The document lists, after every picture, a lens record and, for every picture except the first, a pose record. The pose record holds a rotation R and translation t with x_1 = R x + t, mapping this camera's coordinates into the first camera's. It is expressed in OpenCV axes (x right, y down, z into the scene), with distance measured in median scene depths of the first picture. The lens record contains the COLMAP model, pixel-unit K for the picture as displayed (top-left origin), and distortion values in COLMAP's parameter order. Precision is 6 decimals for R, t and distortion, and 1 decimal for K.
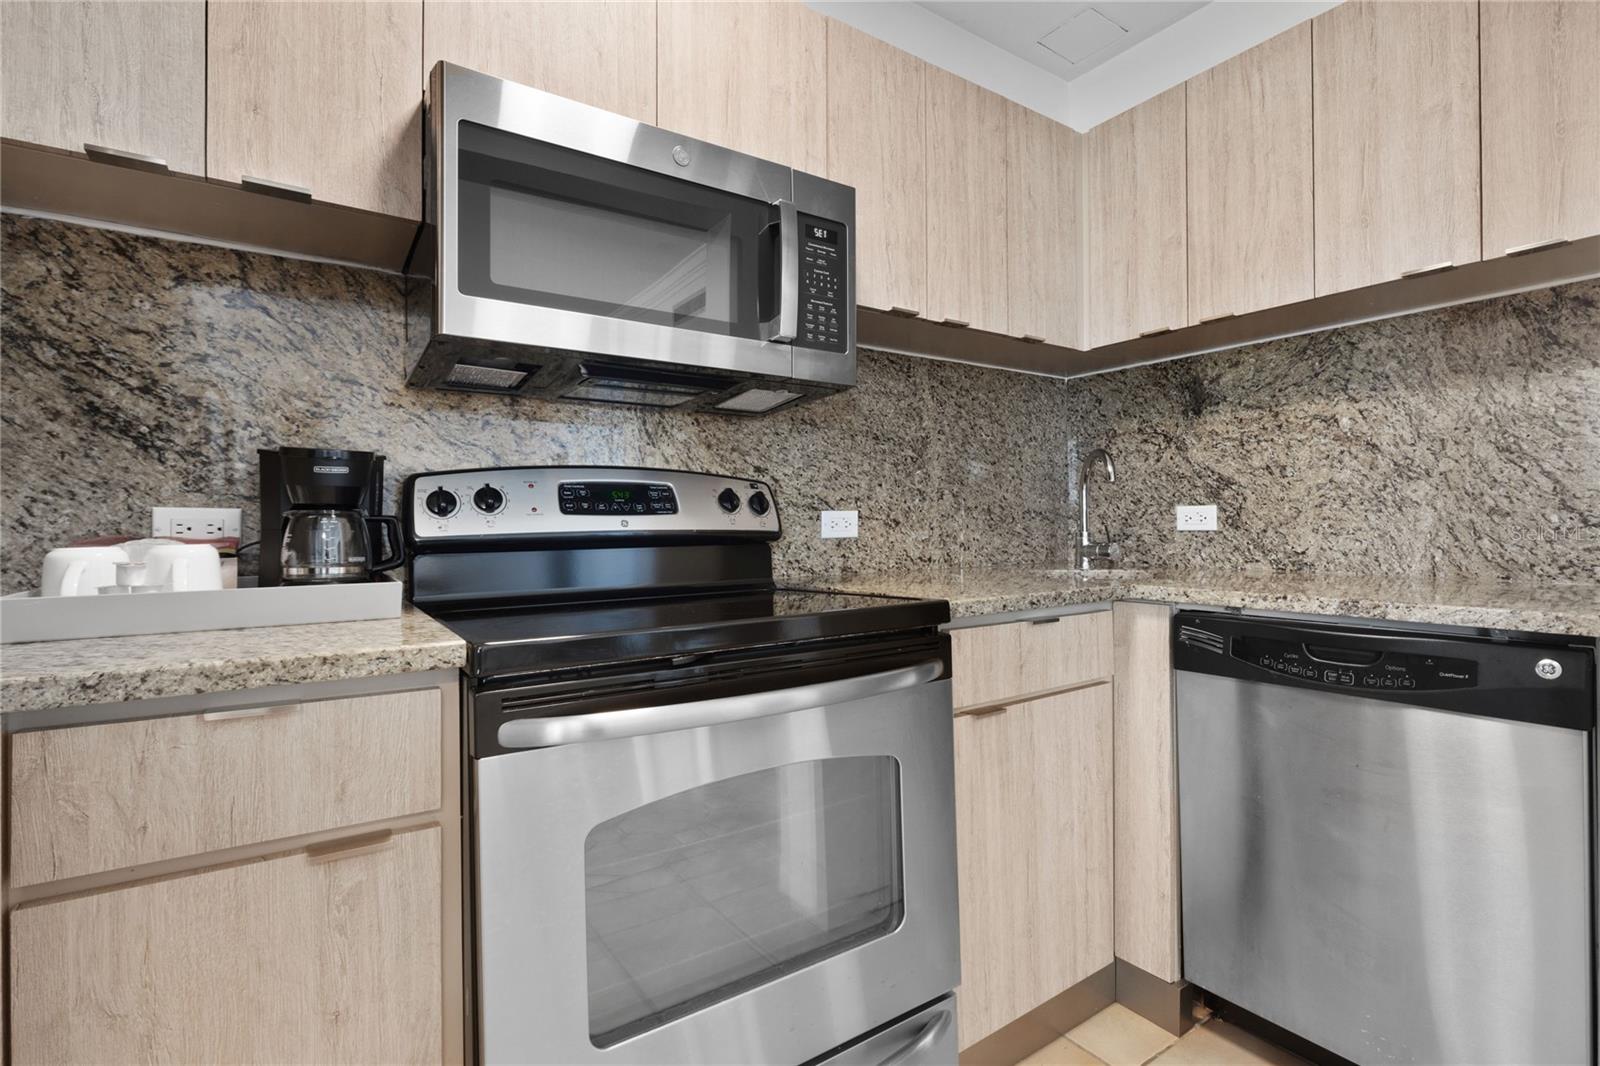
lens RADIAL K [[762.9, 0, 816.8], [0, 762.9, 523.3], [0, 0, 1]] dist [-0.011006, -0.000255]
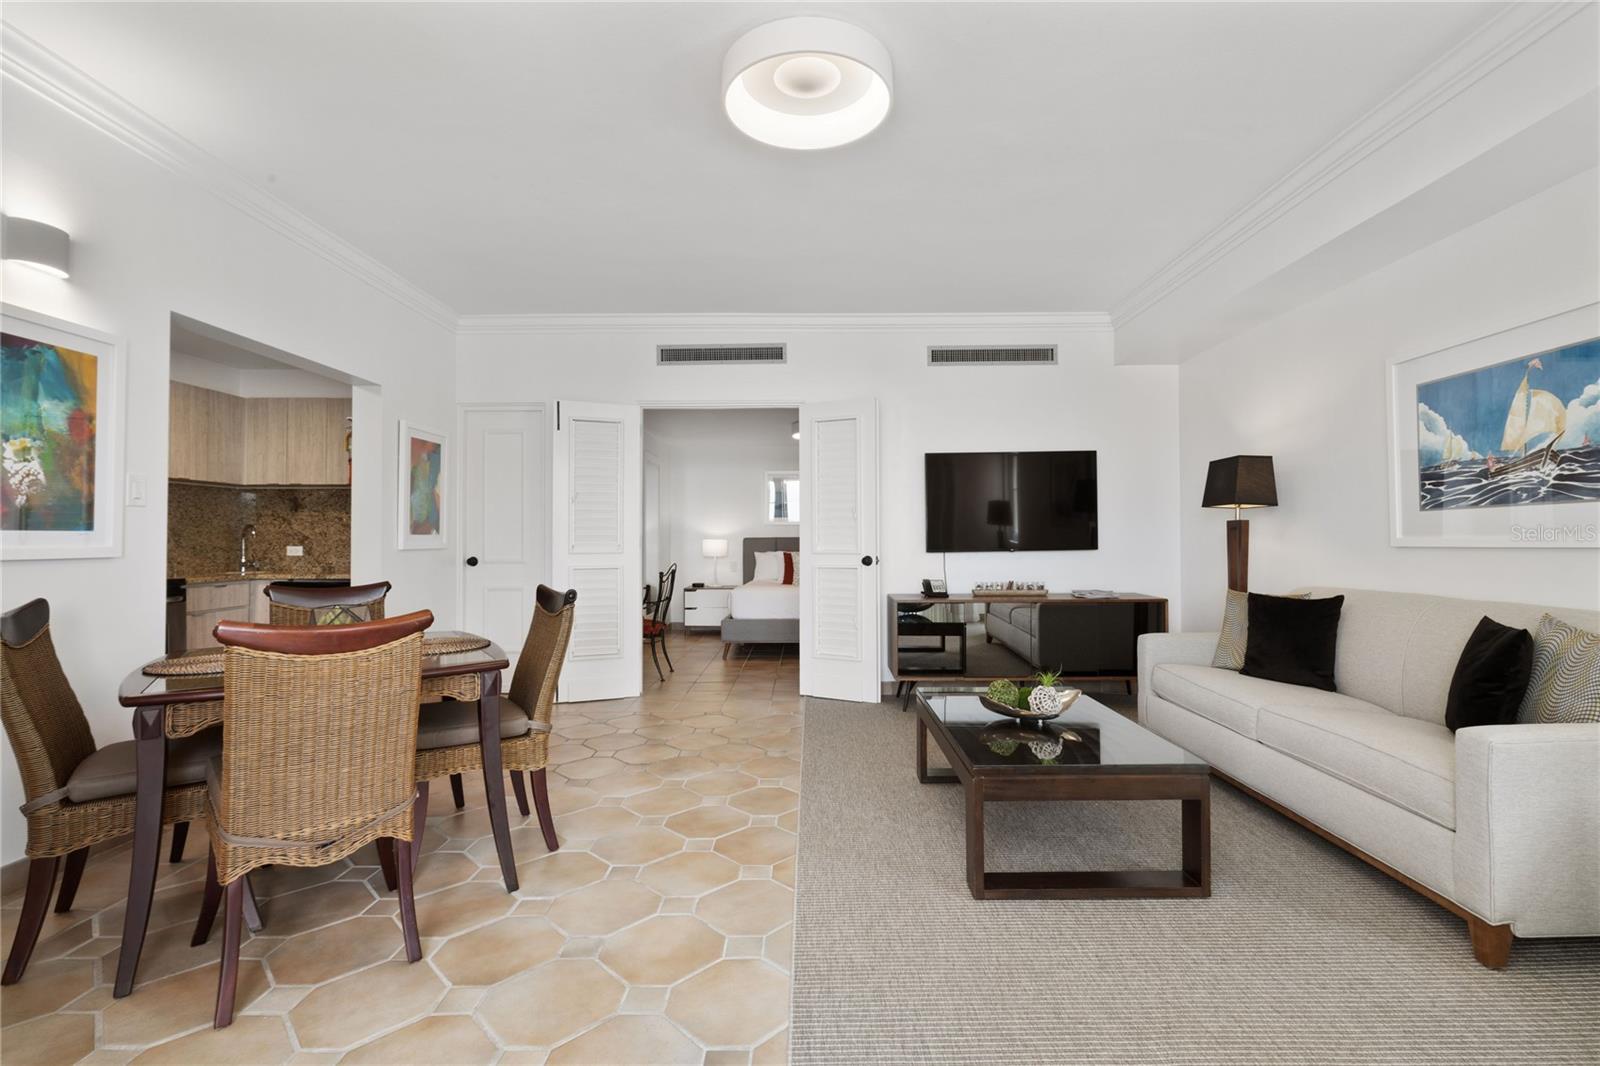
lens RADIAL K [[727.0, 0, 813.6], [0, 727.0, 527.5], [0, 0, 1]] dist [-0.008551, -0.000659]
pose [[0.571487, 0.020565, 0.820353, -0.671839], [-0.004964, 0.999754, -0.021604, -0.054339], [-0.820596, 0.008274, 0.571449, -2.416496]]
